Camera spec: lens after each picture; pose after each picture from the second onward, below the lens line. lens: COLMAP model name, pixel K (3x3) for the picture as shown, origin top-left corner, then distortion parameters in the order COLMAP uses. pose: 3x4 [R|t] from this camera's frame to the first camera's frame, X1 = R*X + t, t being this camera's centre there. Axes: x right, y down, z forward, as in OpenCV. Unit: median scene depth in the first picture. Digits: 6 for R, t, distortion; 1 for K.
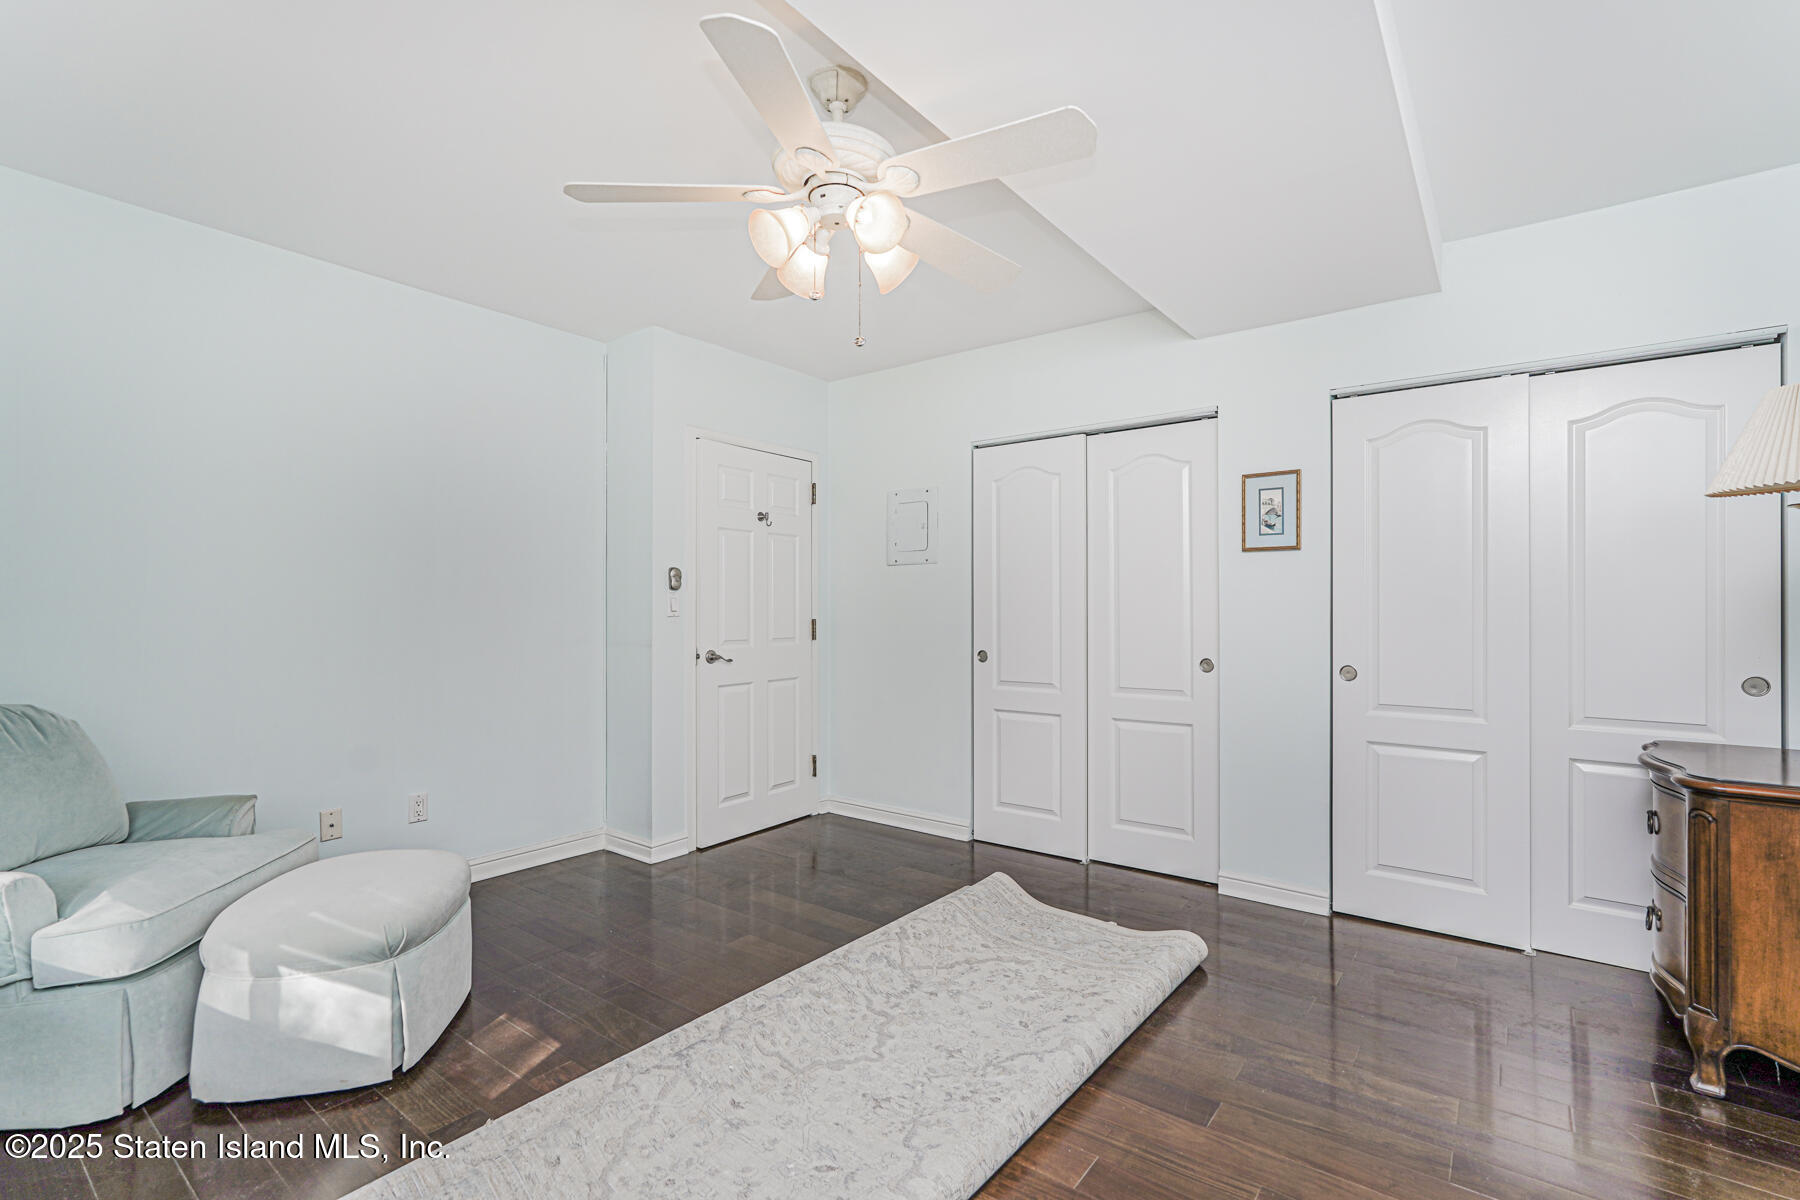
lens RADIAL K [[830.5, 0, 893.8], [0, 830.5, 600.4], [0, 0, 1]] dist [-0.011597, 0.005598]
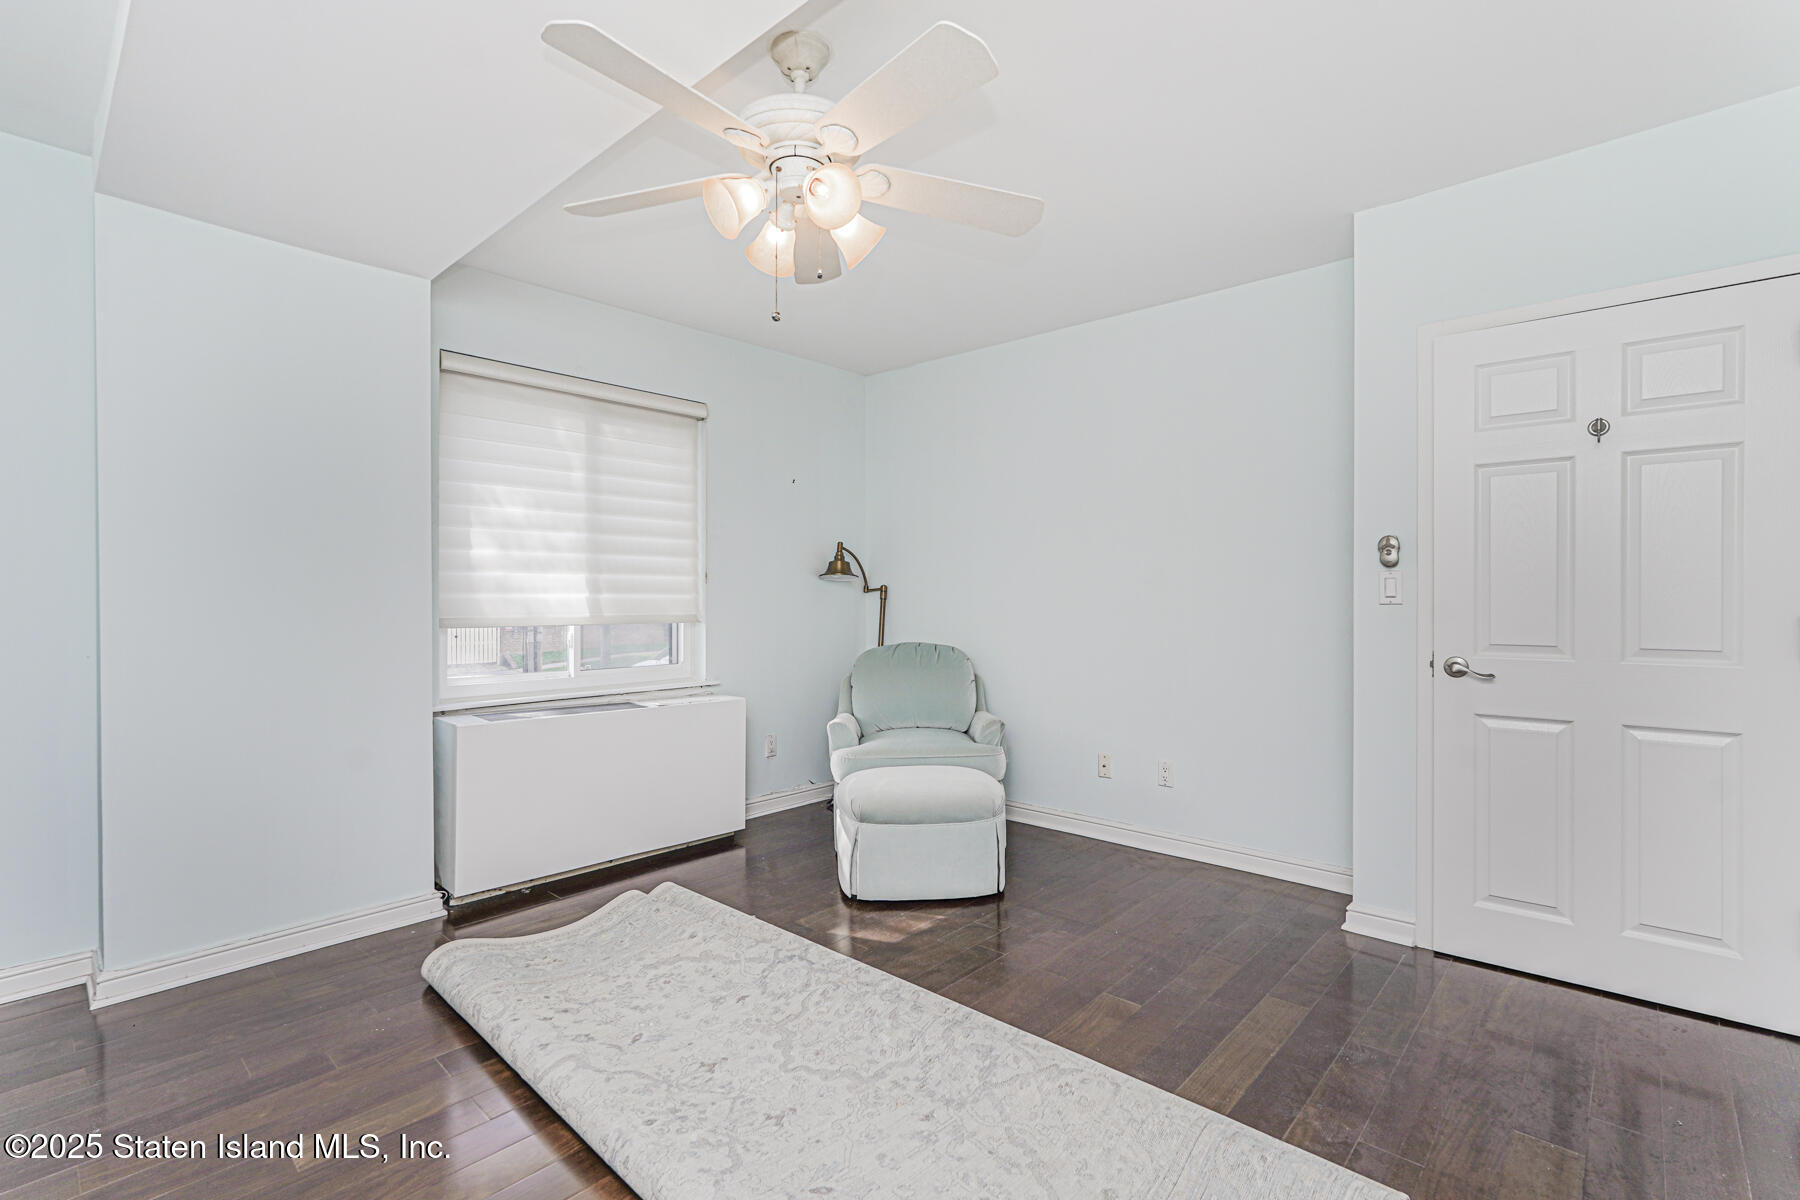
lens RADIAL K [[830.5, 0, 904.8], [0, 830.5, 602.6], [0, 0, 1]] dist [-0.011597, 0.005598]
pose [[-0.088861, 0.011404, -0.995979, 0.791478], [0.006387, 0.999920, 0.010879, 0.012169], [0.996024, -0.005395, -0.088926, 1.073534]]
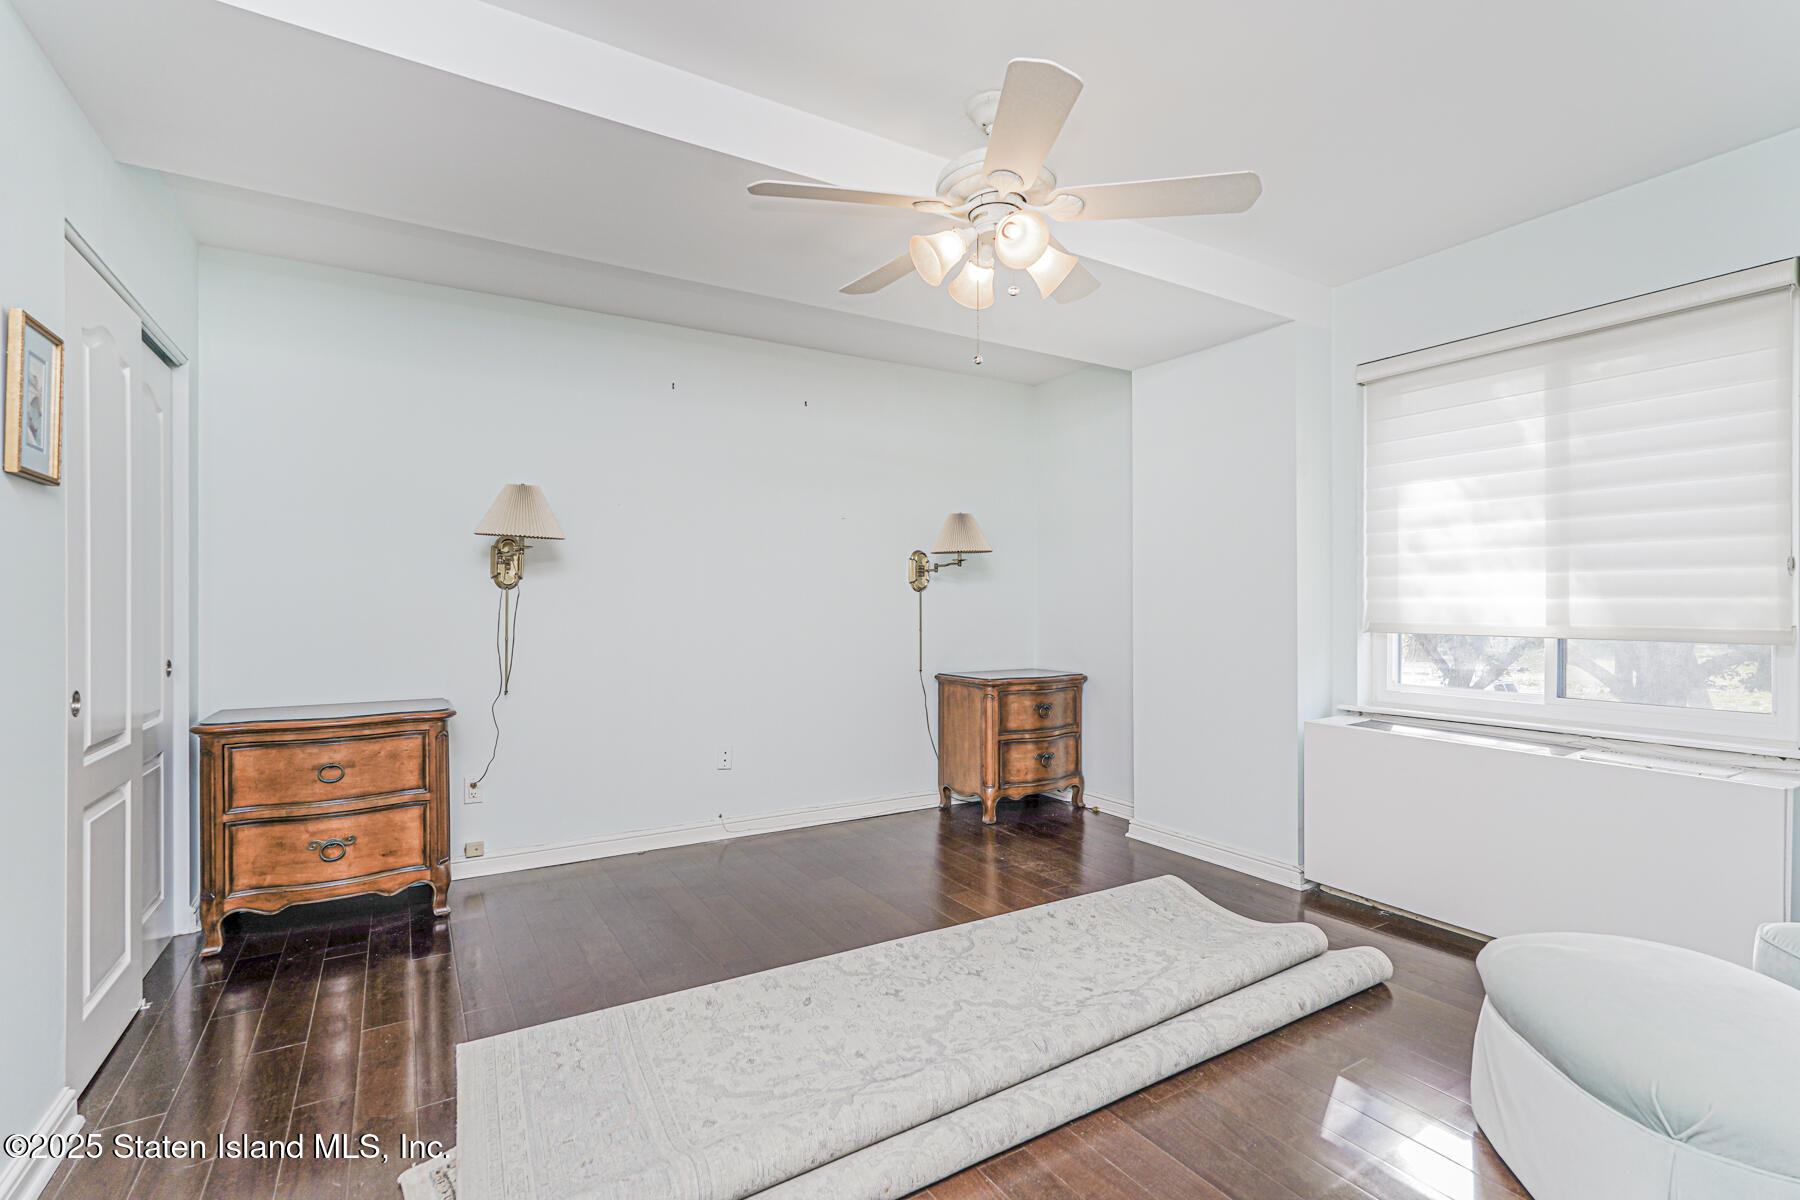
lens RADIAL K [[830.5, 0, 906.9], [0, 830.5, 600.3], [0, 0, 1]] dist [-0.011597, 0.005598]
pose [[-0.937490, 0.000613, 0.348013, -0.294638], [-0.002753, 0.999954, -0.009179, 0.026543], [-0.348003, -0.009564, -0.937445, 1.811570]]
